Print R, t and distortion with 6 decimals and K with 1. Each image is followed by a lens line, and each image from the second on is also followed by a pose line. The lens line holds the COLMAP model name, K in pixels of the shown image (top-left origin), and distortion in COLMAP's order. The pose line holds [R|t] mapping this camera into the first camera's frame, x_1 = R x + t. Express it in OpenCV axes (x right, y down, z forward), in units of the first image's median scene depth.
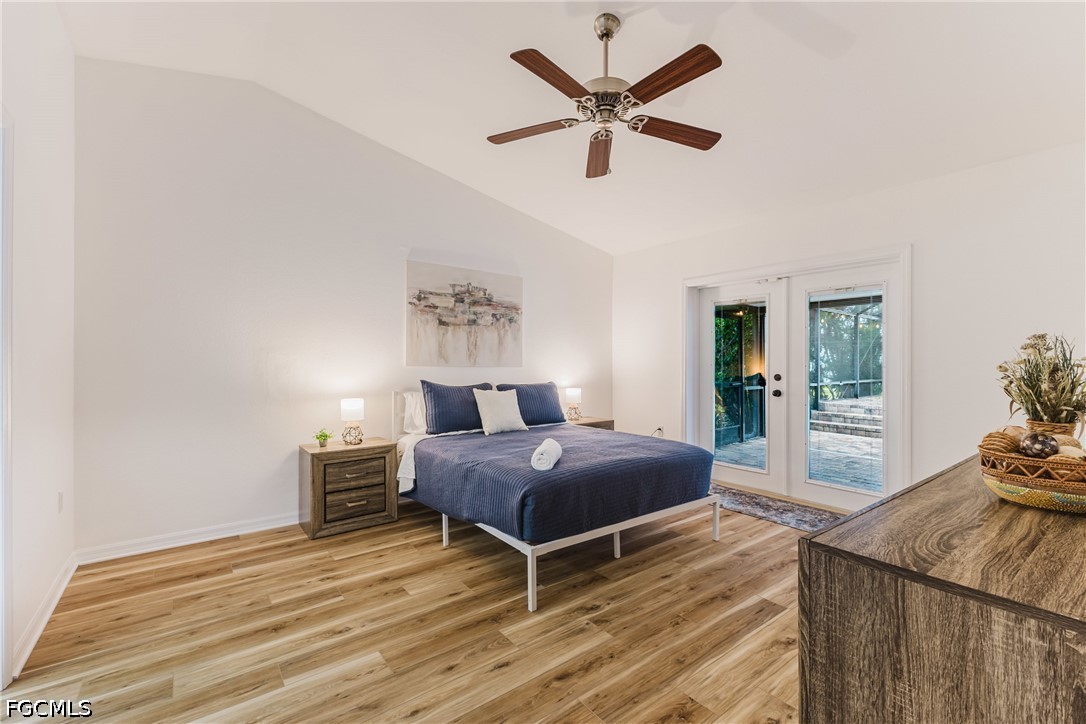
lens RADIAL K [[459.6, 0, 548.0], [0, 459.6, 364.0], [0, 0, 1]] dist [0.015301, -0.005762]
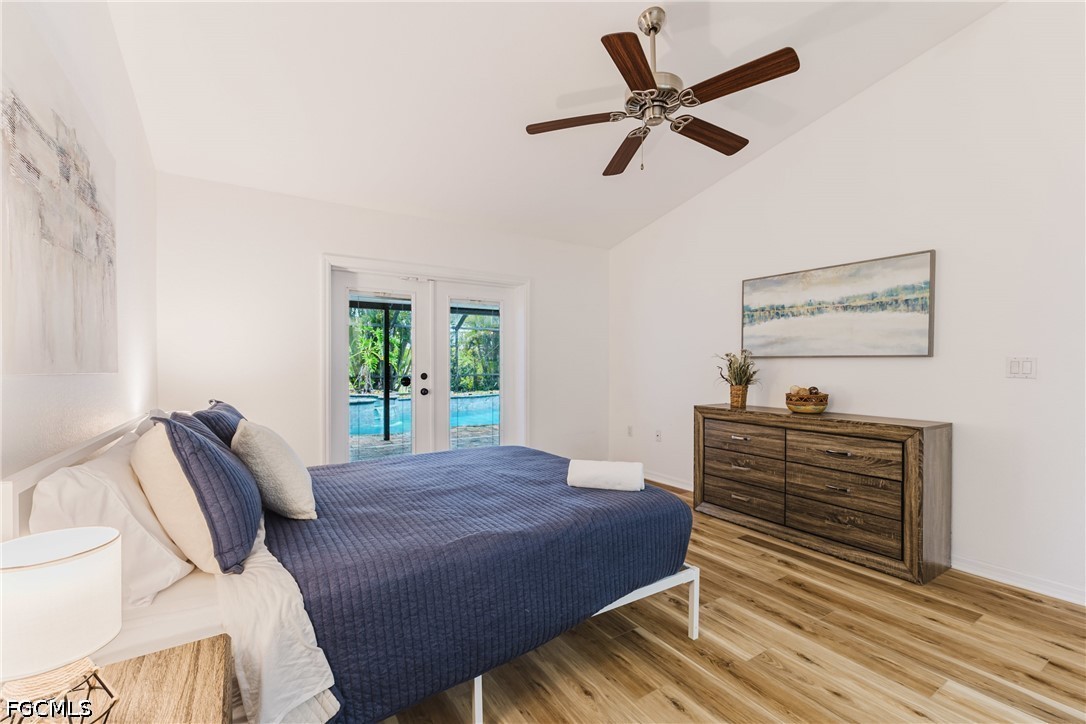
lens RADIAL K [[468.4, 0, 545.5], [0, 468.4, 359.7], [0, 0, 1]] dist [0.019527, -0.005677]
pose [[0.088300, 0.005079, 0.996081, -0.968393], [0.011994, 0.999909, -0.006162, 0.004804], [-0.996022, 0.012491, 0.088231, 1.206211]]
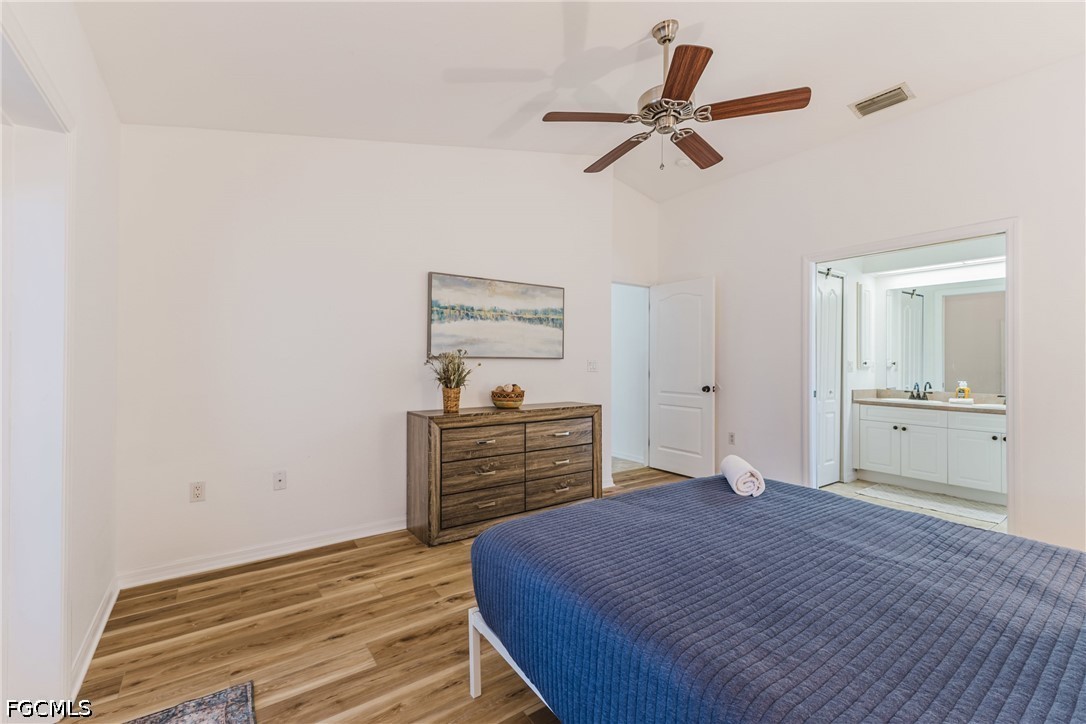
lens RADIAL K [[468.4, 0, 545.5], [0, 468.4, 359.7], [0, 0, 1]] dist [0.019527, -0.005677]
pose [[-0.998576, 0.001452, 0.053332, 0.418116], [0.001573, 0.999996, 0.002224, -0.001054], [-0.053329, 0.002305, -0.998574, 2.206629]]
